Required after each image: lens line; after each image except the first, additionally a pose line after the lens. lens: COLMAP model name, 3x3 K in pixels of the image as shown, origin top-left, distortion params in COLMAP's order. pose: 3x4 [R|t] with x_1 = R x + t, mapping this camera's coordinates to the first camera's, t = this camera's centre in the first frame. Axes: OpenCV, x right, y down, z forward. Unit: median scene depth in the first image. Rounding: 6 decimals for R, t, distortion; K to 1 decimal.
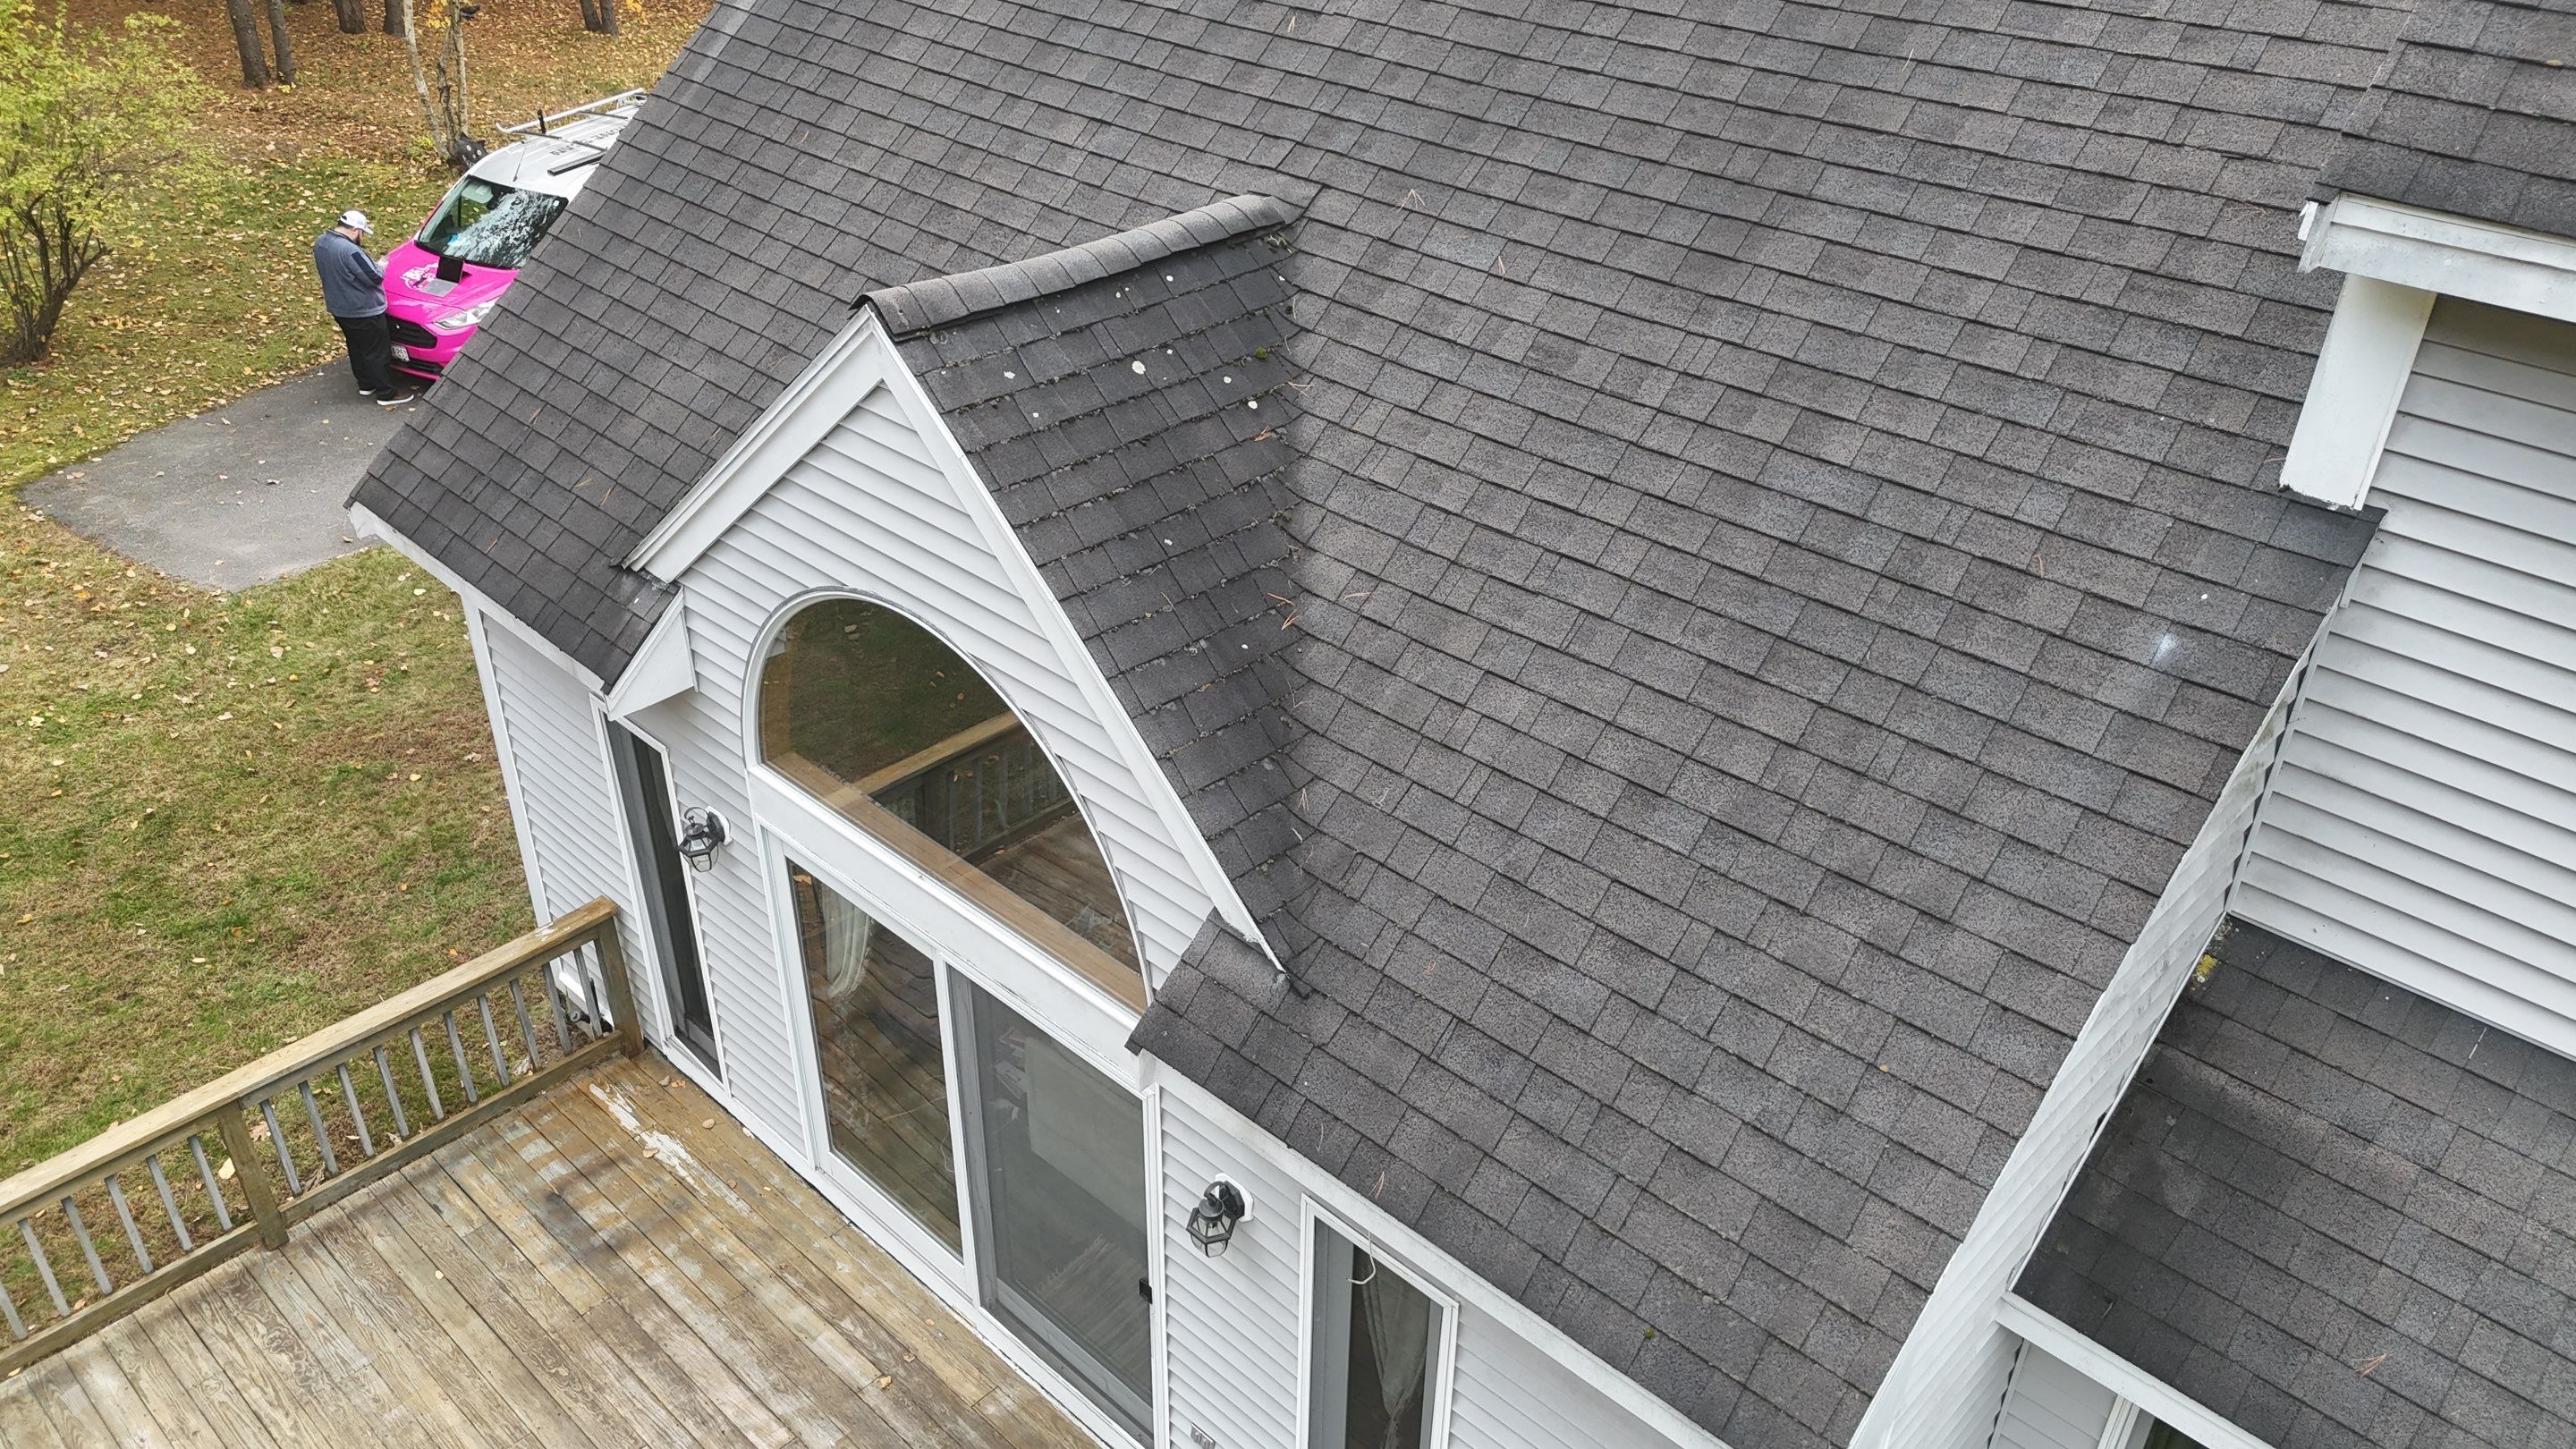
lens RADIAL K [[1893.6, 0, 1288.0], [0, 1893.6, 724.5], [0, 0, 1]] dist [0.077001, -0.061628]
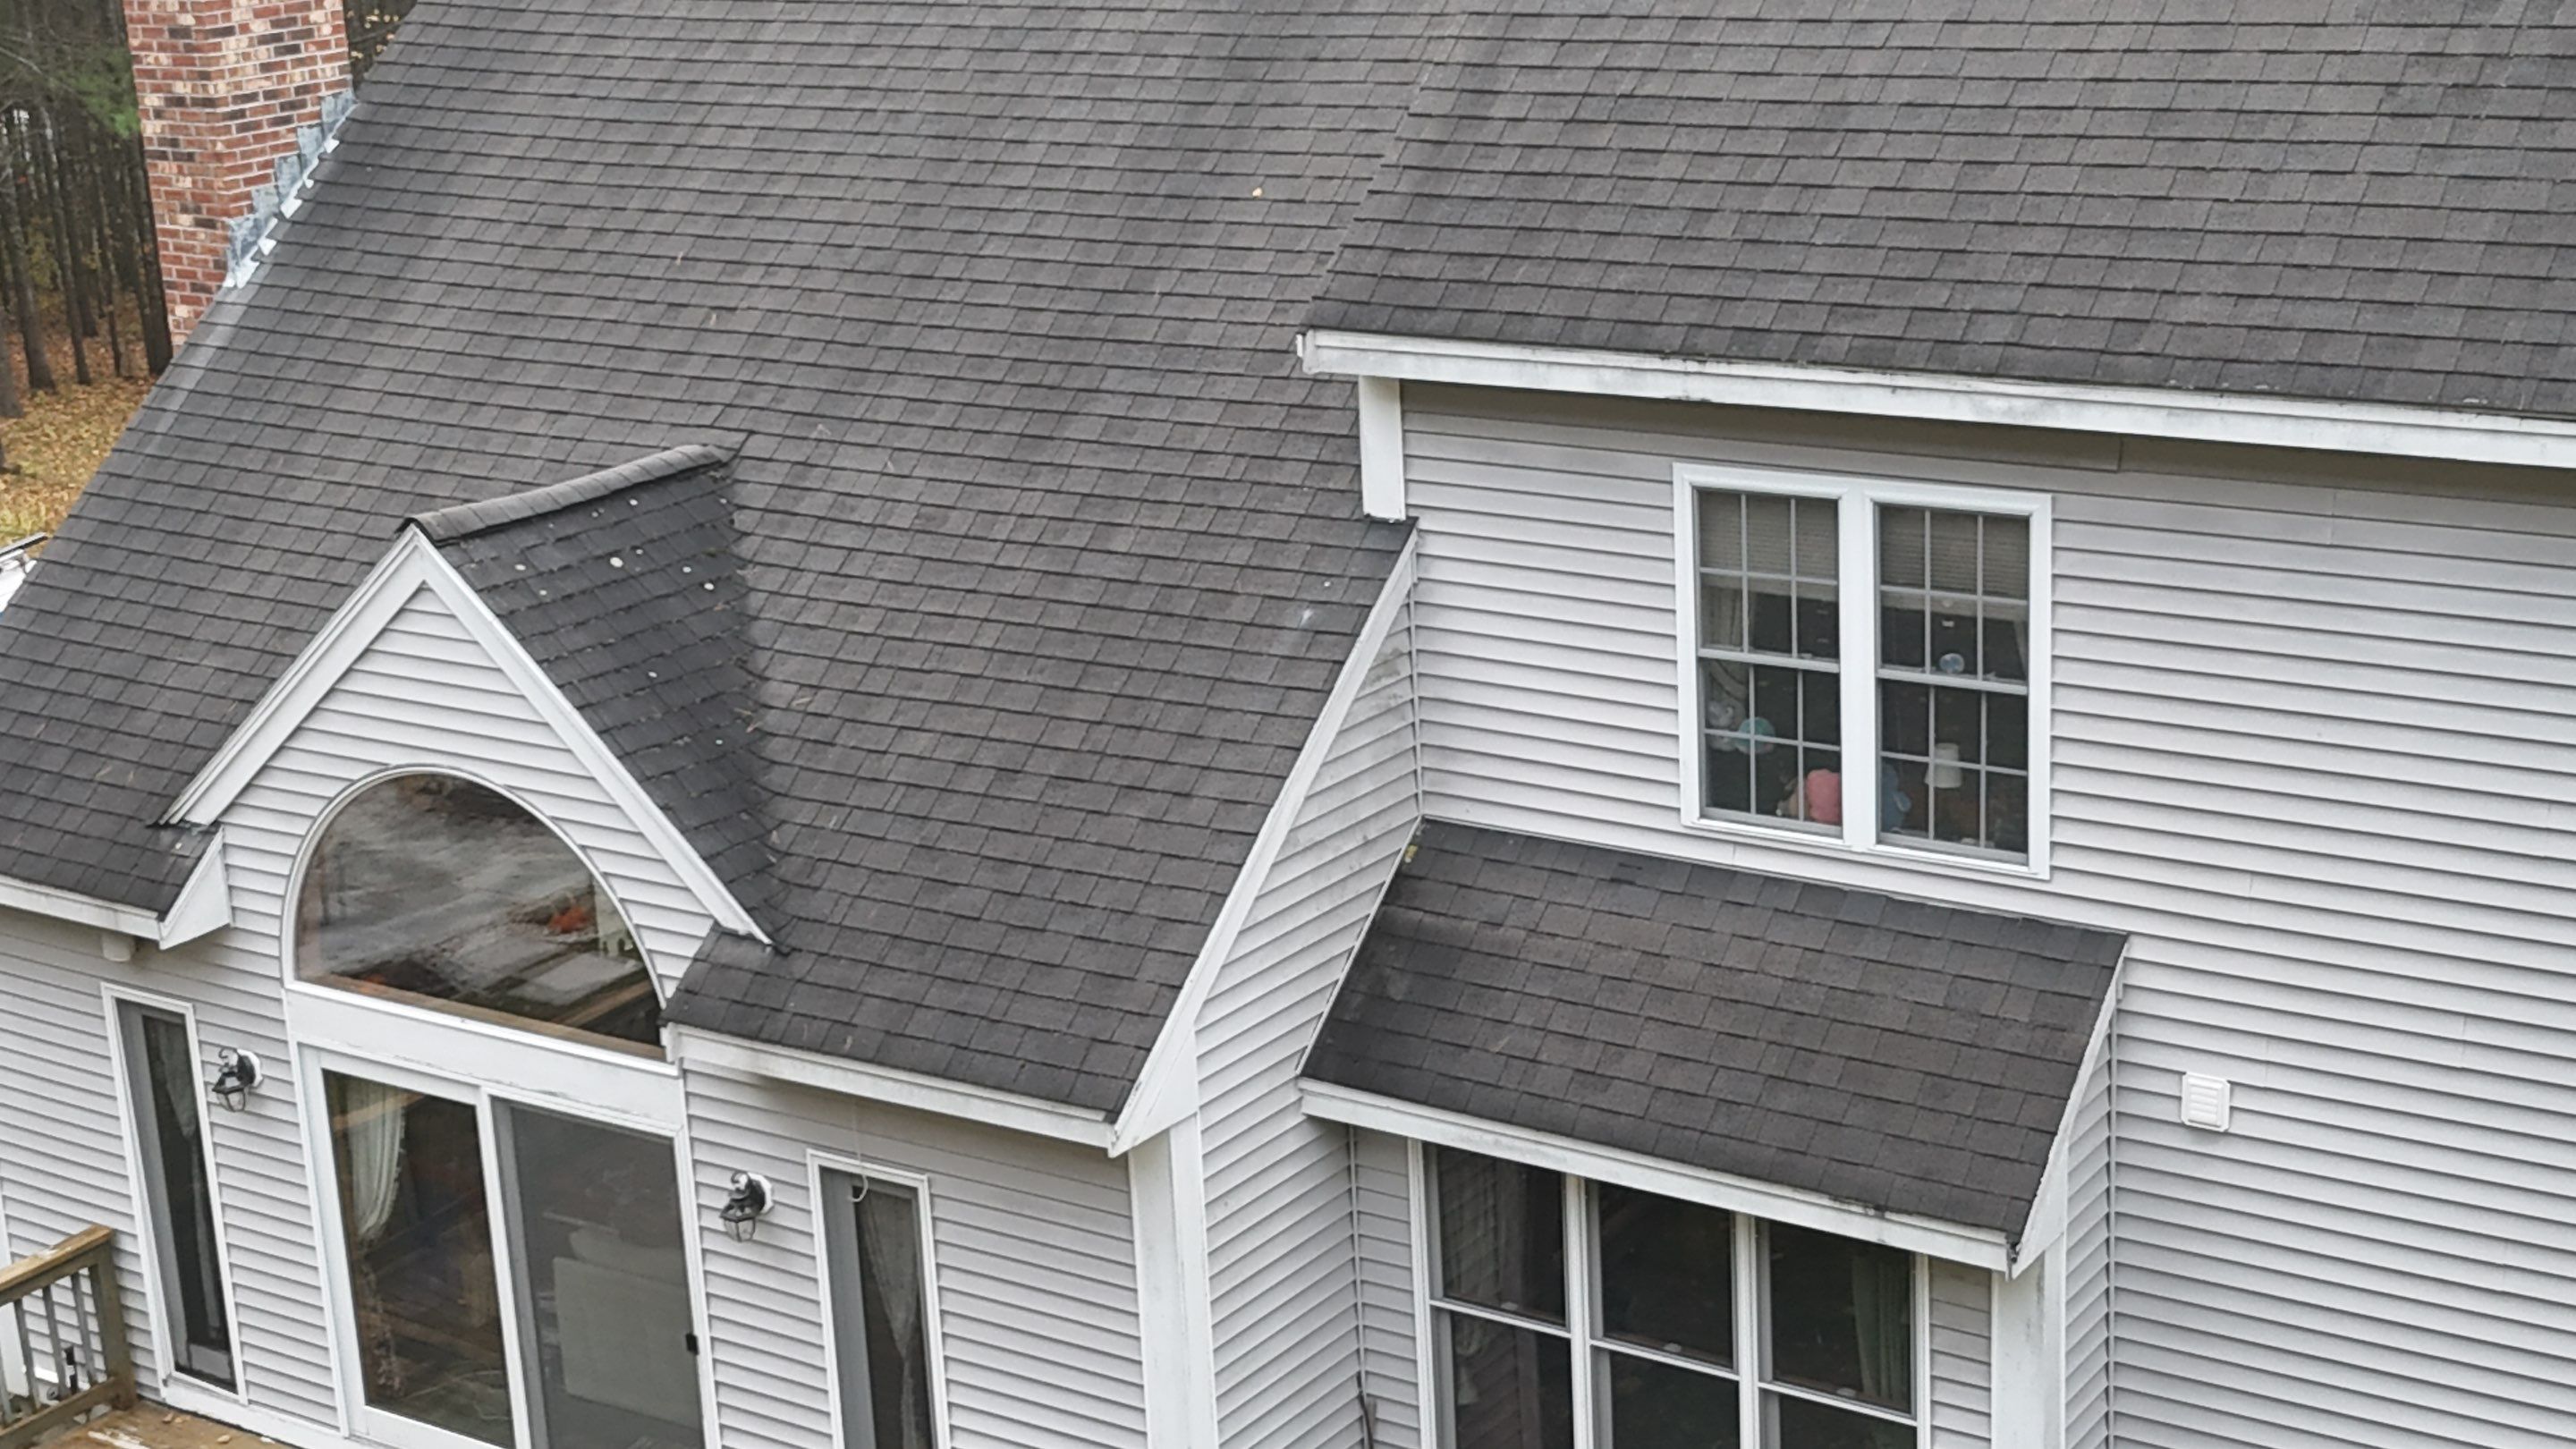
lens RADIAL K [[3872.7, 0, 1288.0], [0, 3872.7, 724.5], [0, 0, 1]] dist [0.308623, -1.057173]
pose [[0.986343, -0.110245, 0.122367, 0.036554], [0.139426, 0.954392, -0.264002, 0.710576], [-0.087681, 0.277458, 0.956728, -1.622150]]
